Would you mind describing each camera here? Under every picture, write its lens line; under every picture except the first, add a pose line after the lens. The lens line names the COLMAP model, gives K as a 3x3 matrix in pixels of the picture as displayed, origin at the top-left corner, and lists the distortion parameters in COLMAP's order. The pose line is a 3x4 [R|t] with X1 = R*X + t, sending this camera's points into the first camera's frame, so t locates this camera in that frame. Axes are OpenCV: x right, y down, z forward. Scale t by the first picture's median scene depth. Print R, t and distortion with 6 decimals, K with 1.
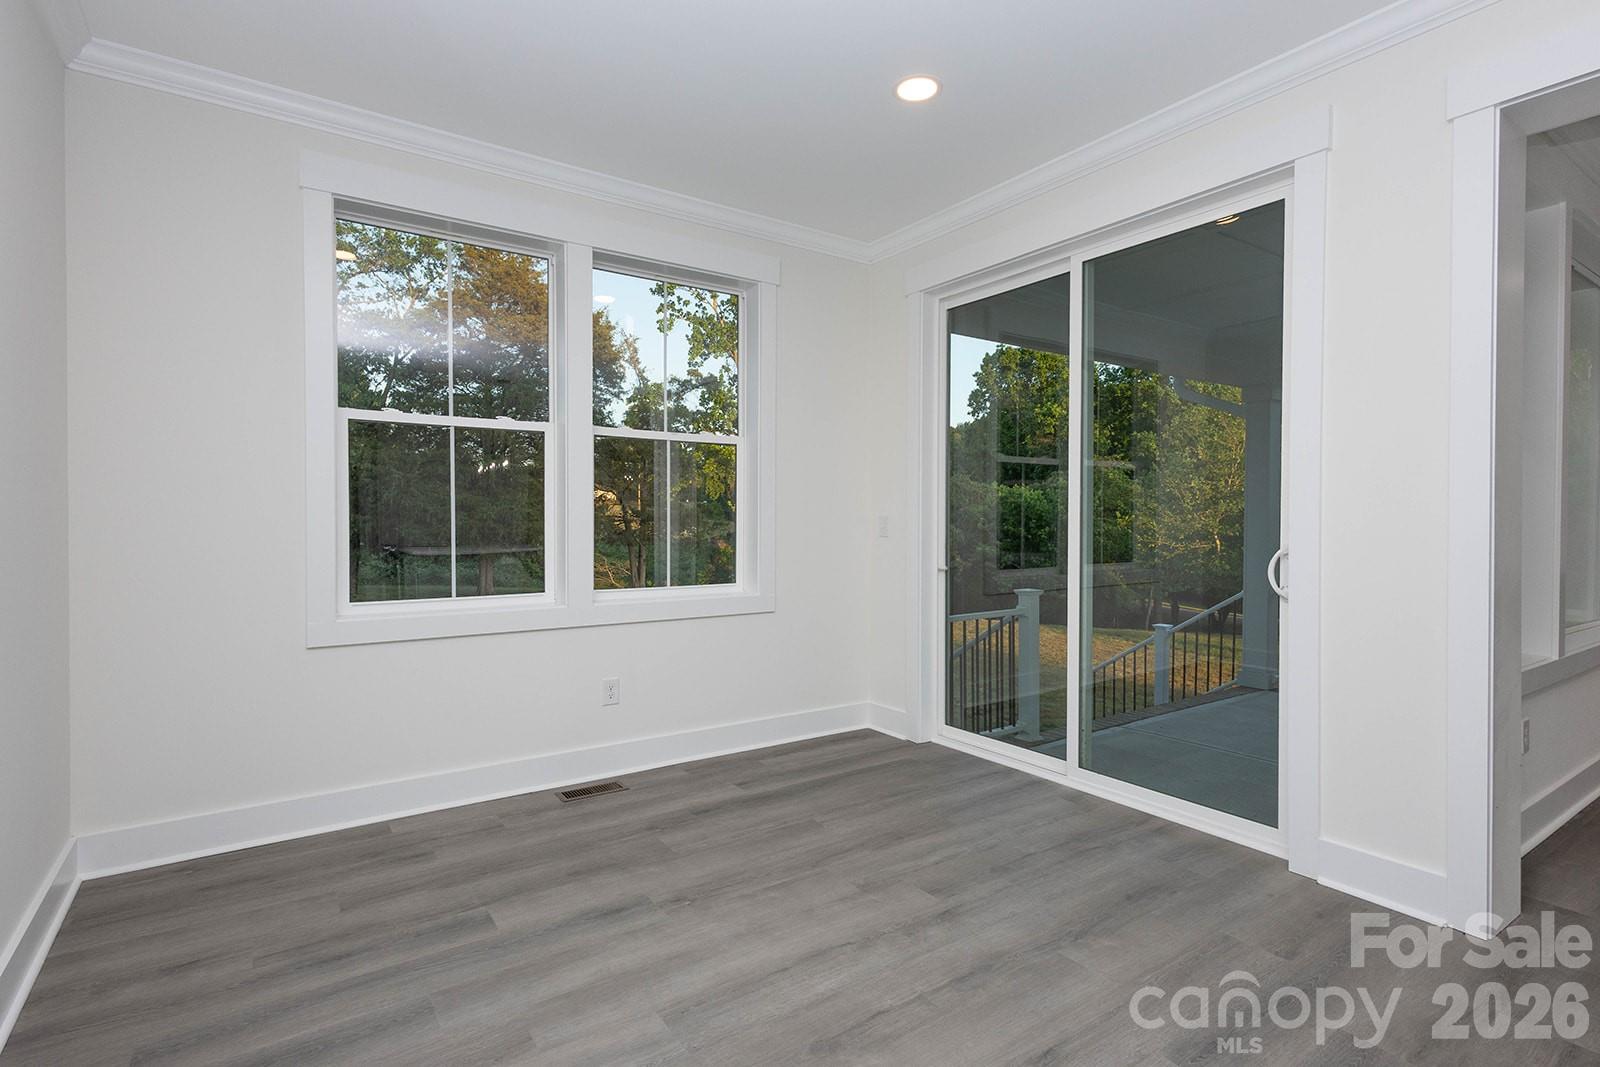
lens RADIAL K [[769.9, 0, 800.0], [0, 769.9, 533.5], [0, 0, 1]] dist [0.012351, -0.001160]
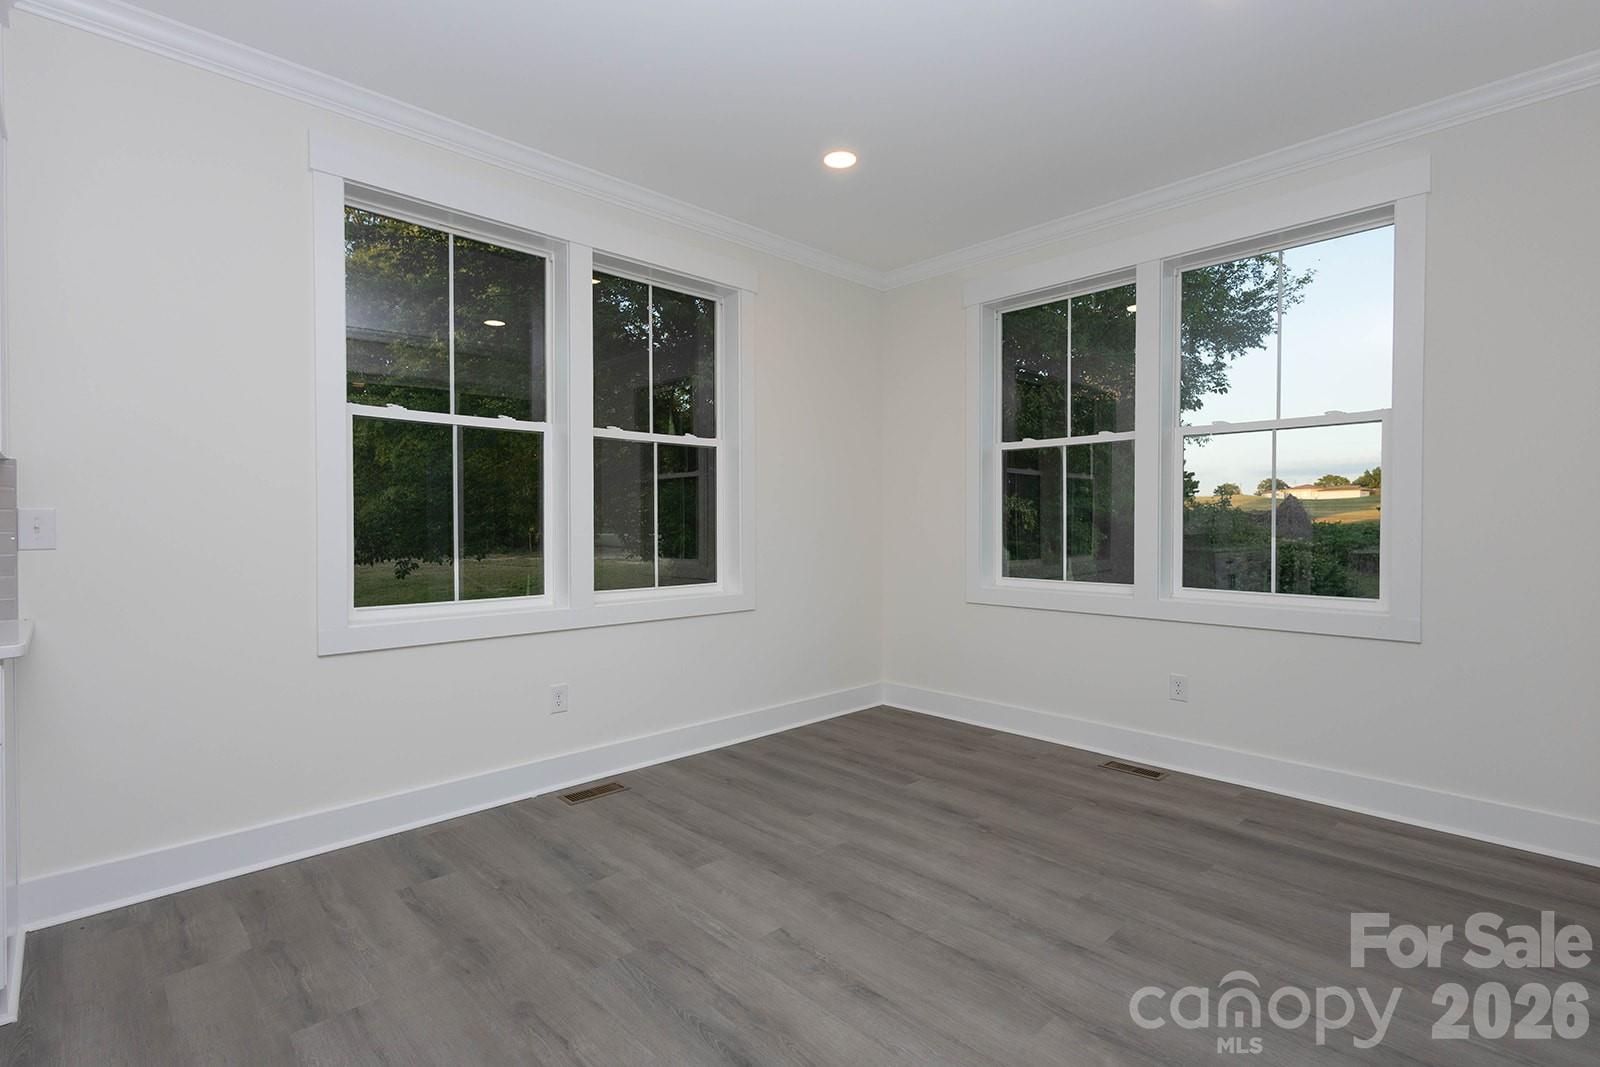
lens RADIAL K [[769.9, 0, 800.0], [0, 769.9, 533.5], [0, 0, 1]] dist [0.012351, -0.001160]
pose [[0.155179, 0.012995, -0.987801, 0.932933], [-0.013881, 0.999843, 0.010973, -0.002434], [0.987789, 0.012009, 0.155335, 0.476855]]
